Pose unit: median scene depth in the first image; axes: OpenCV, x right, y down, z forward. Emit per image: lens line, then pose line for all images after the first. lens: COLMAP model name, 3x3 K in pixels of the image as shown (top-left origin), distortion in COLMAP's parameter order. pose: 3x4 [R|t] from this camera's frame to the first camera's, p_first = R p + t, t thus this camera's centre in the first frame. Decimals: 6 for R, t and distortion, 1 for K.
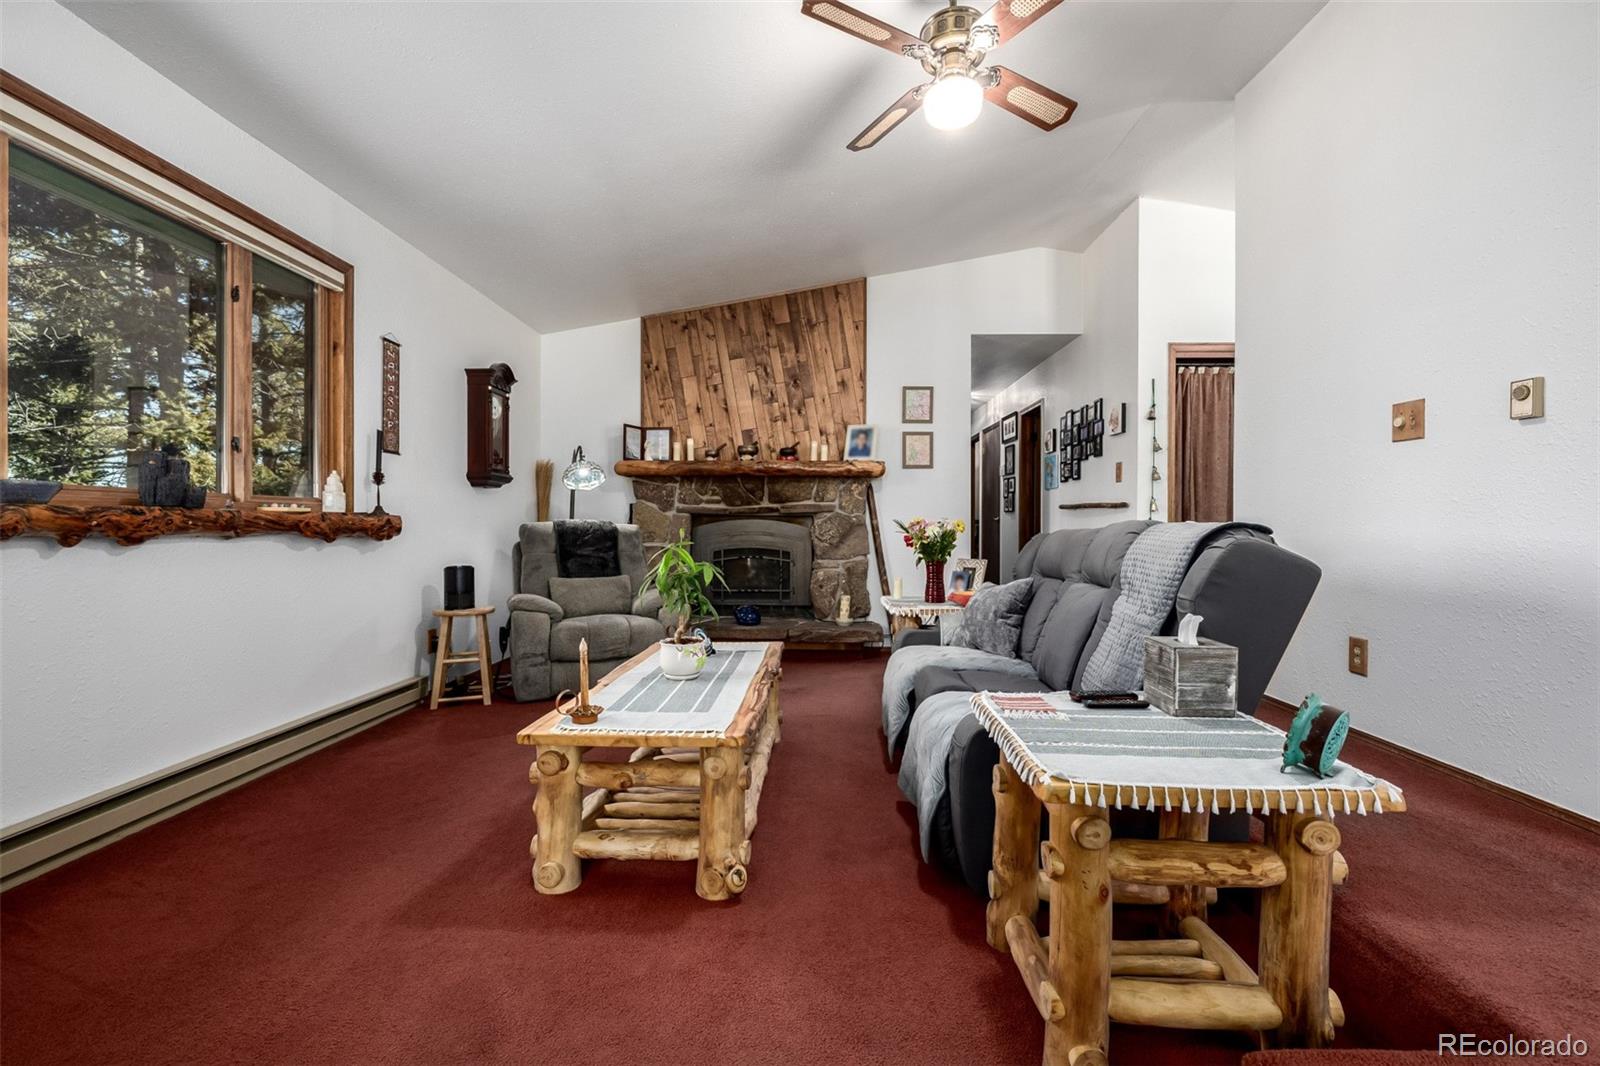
lens RADIAL K [[677.0, 0, 802.7], [0, 677.0, 526.8], [0, 0, 1]] dist [-0.000101, 0.000014]
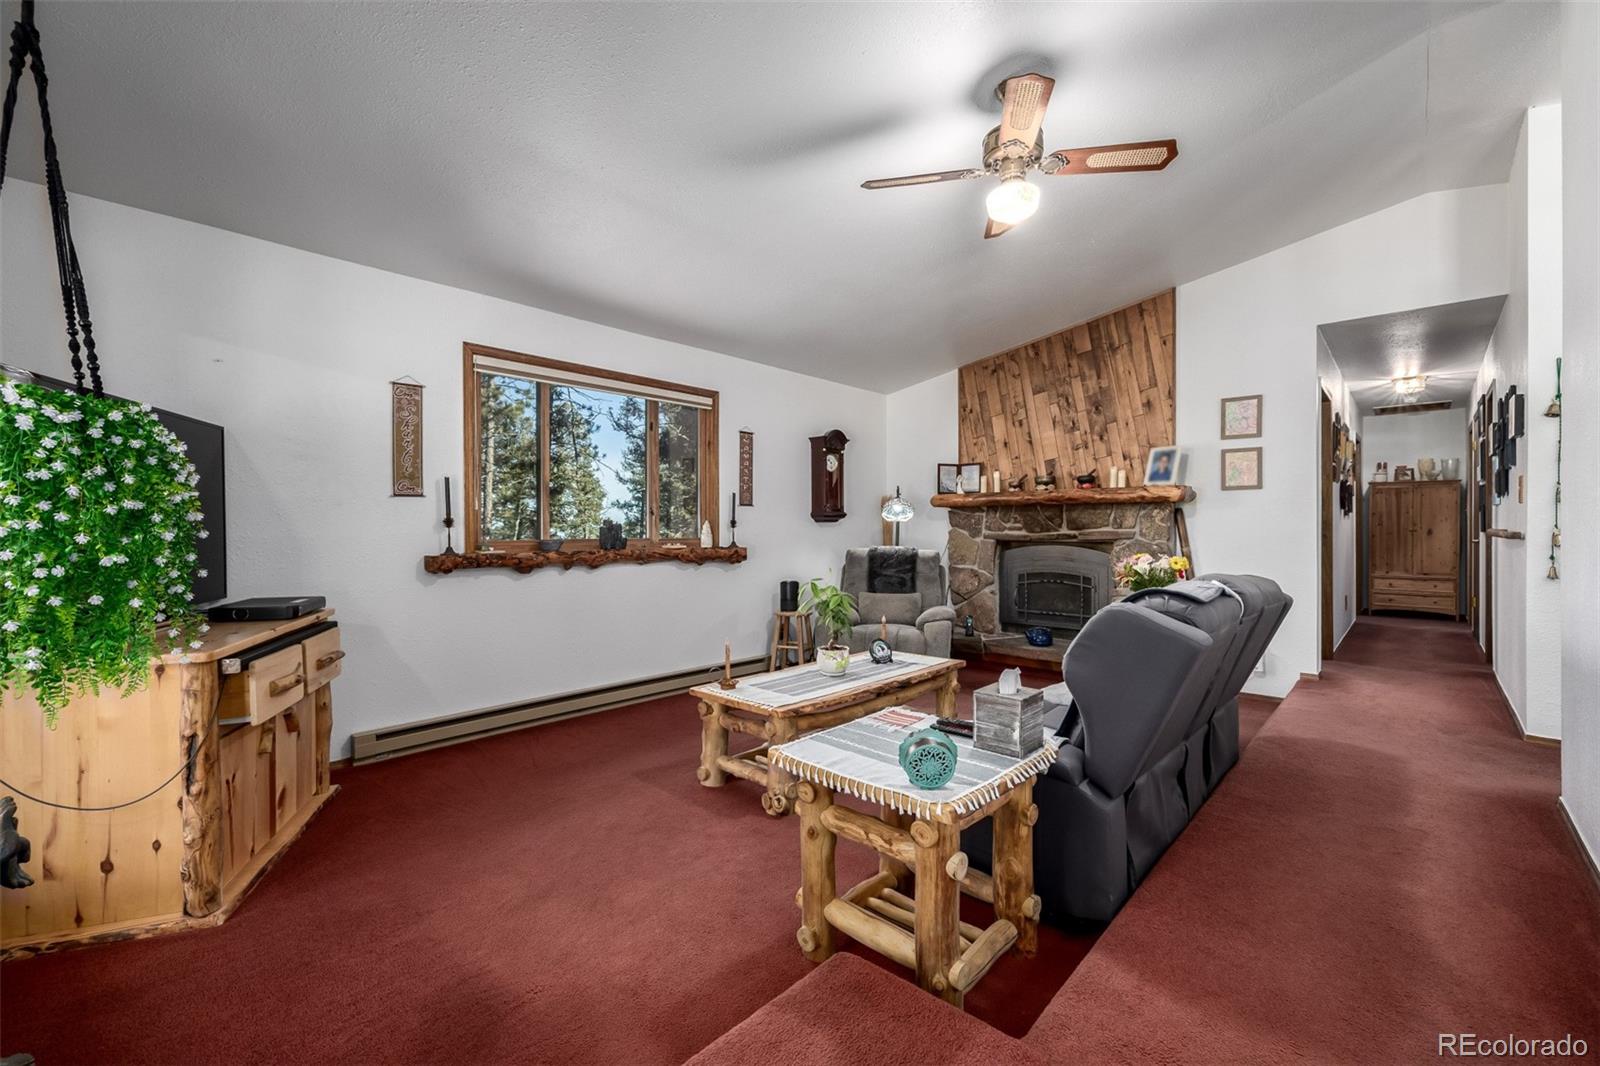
lens RADIAL K [[675.5, 0, 800.3], [0, 675.5, 531.4], [0, 0, 1]] dist [0.000966, -0.000016]
pose [[0.750664, -0.002190, -0.660681, 0.322851], [0.002720, 0.999996, -0.000225, -0.033385], [0.660679, -0.001628, 0.750667, -0.040801]]
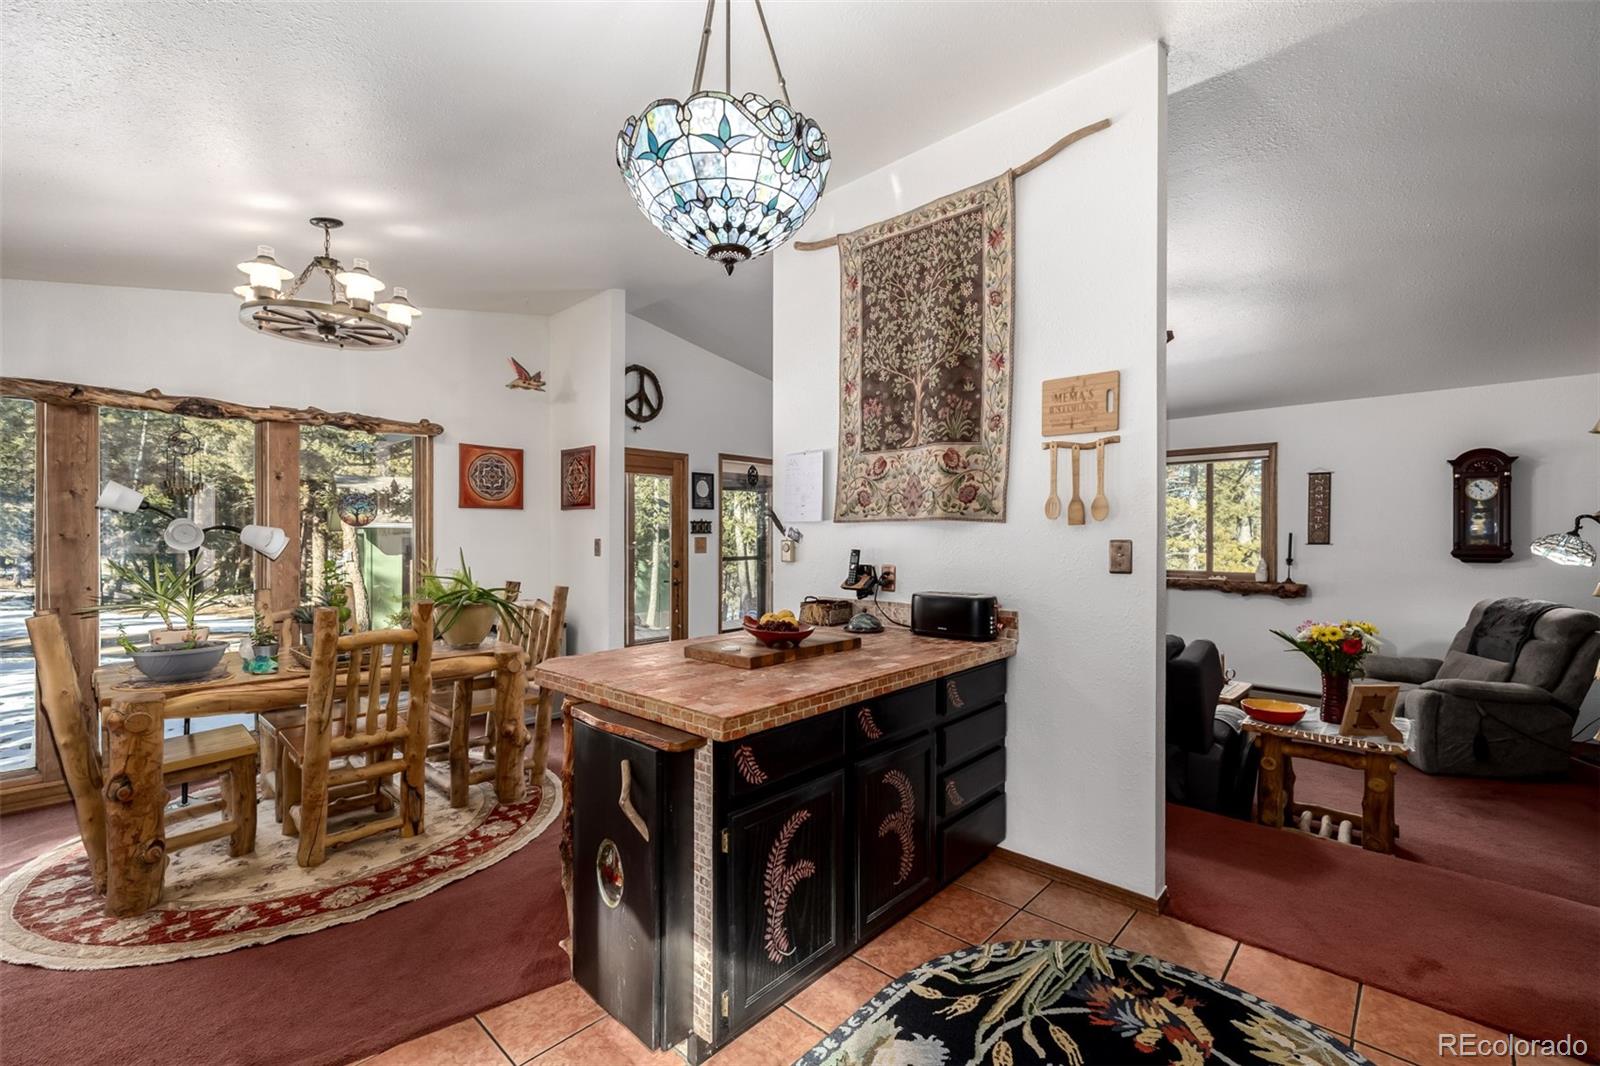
lens RADIAL K [[682.1, 0, 805.3], [0, 682.1, 527.8], [0, 0, 1]] dist [0.001931, 0.000200]
pose [[-0.661168, -0.008208, -0.750193, 0.907151], [-0.000730, 0.999947, -0.010298, -0.086110], [0.750238, -0.006261, -0.661139, 0.761384]]
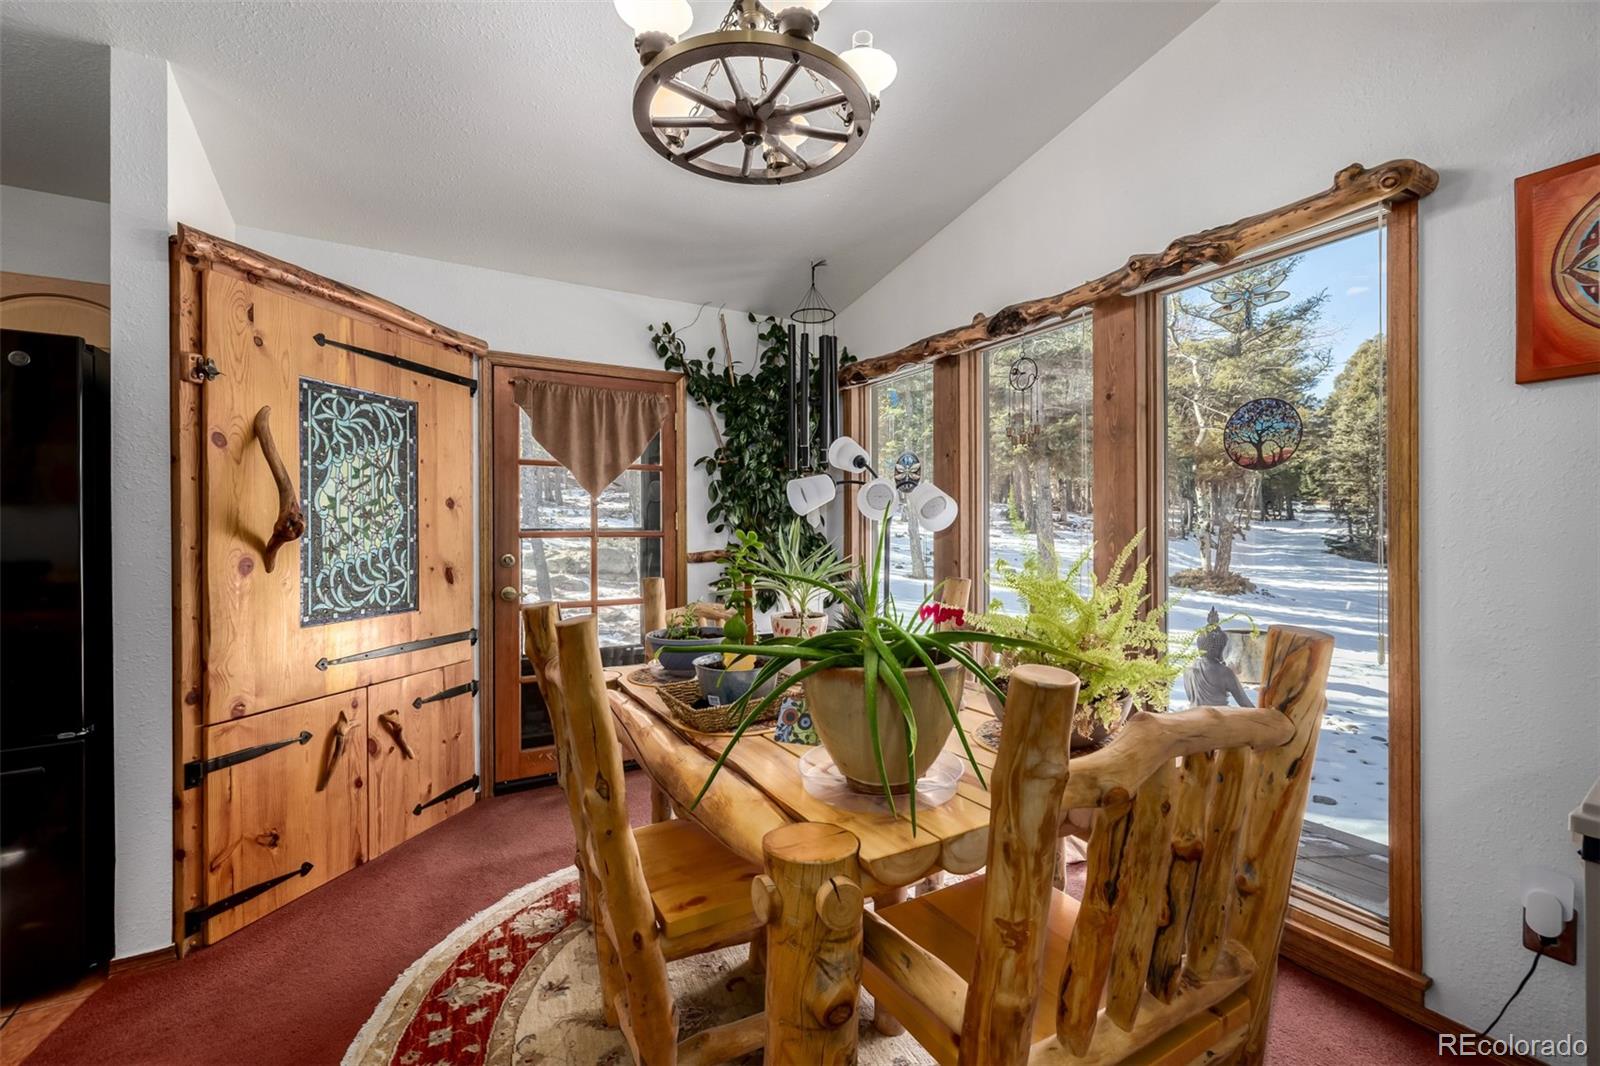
lens RADIAL K [[680.0, 0, 801.3], [0, 680.0, 529.1], [0, 0, 1]] dist [0.002999, -0.000342]
pose [[-0.516298, 0.002283, 0.856406, 0.457989], [0.008663, 0.999959, 0.002557, -0.066034], [-0.856365, 0.008739, -0.516296, 0.239993]]
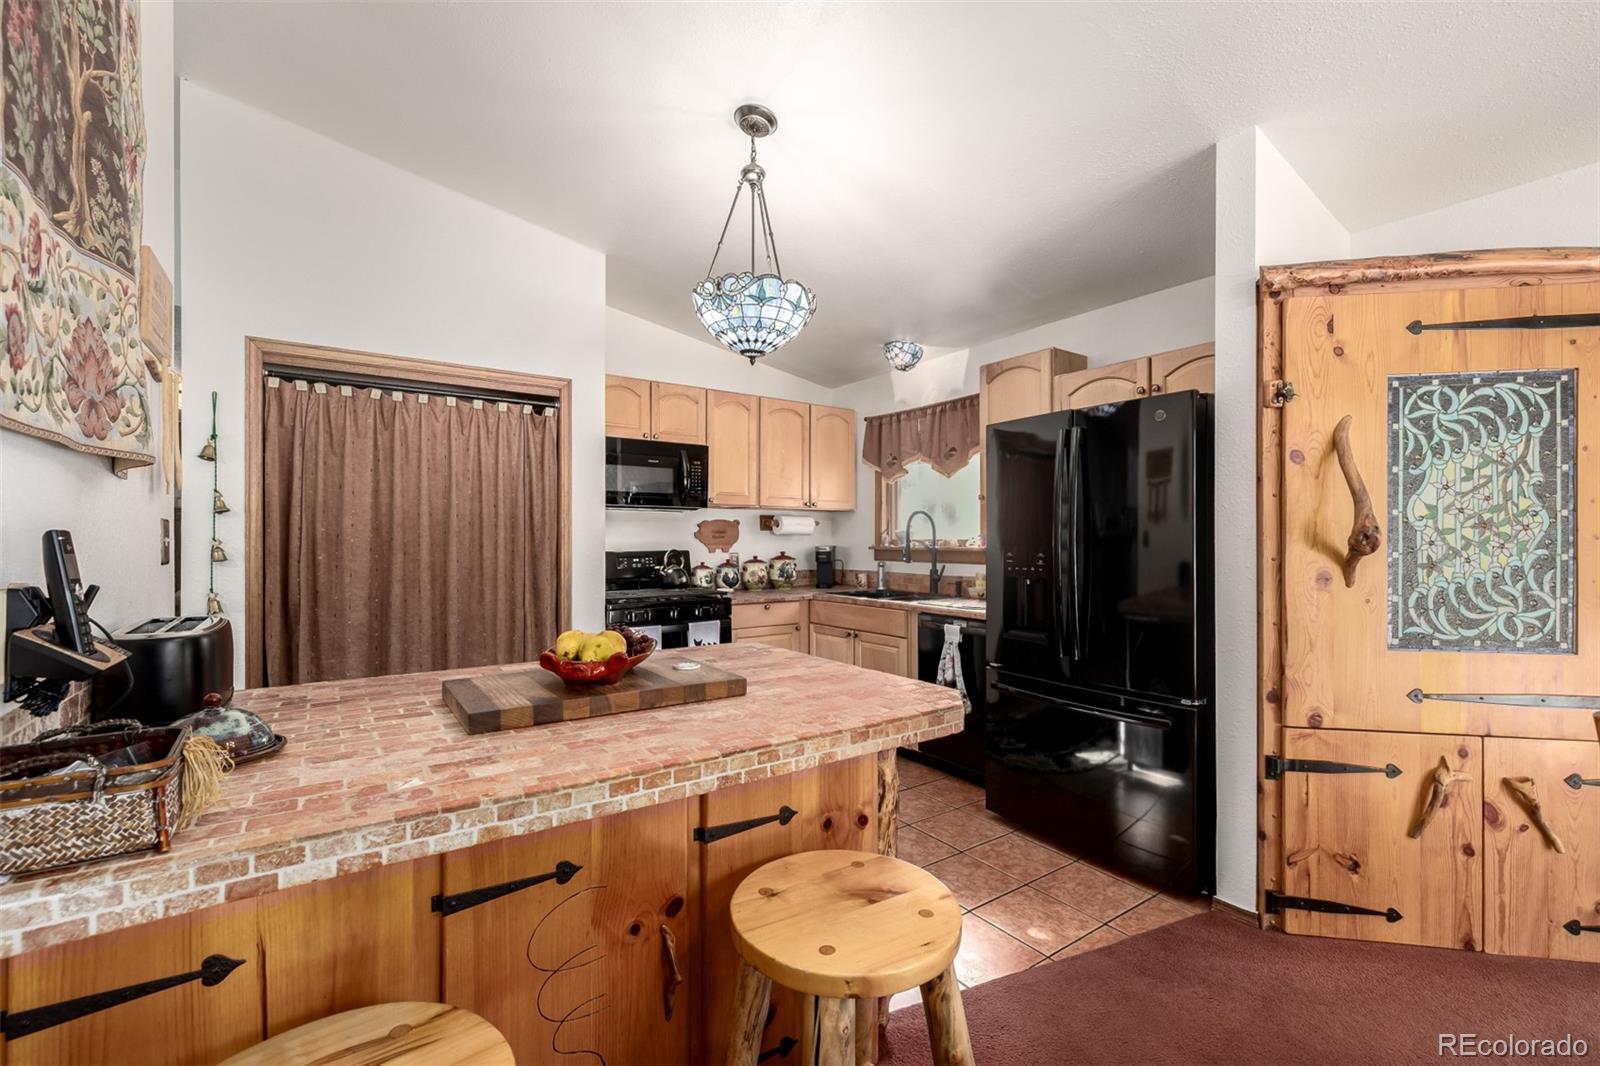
lens RADIAL K [[676.7, 0, 800.8], [0, 676.7, 538.9], [0, 0, 1]] dist [0.000754, -0.000157]
pose [[0.808165, -0.003225, 0.588947, 0.483742], [0.005160, 0.999985, -0.001606, -0.070605], [-0.588933, 0.004337, 0.808170, 0.174938]]
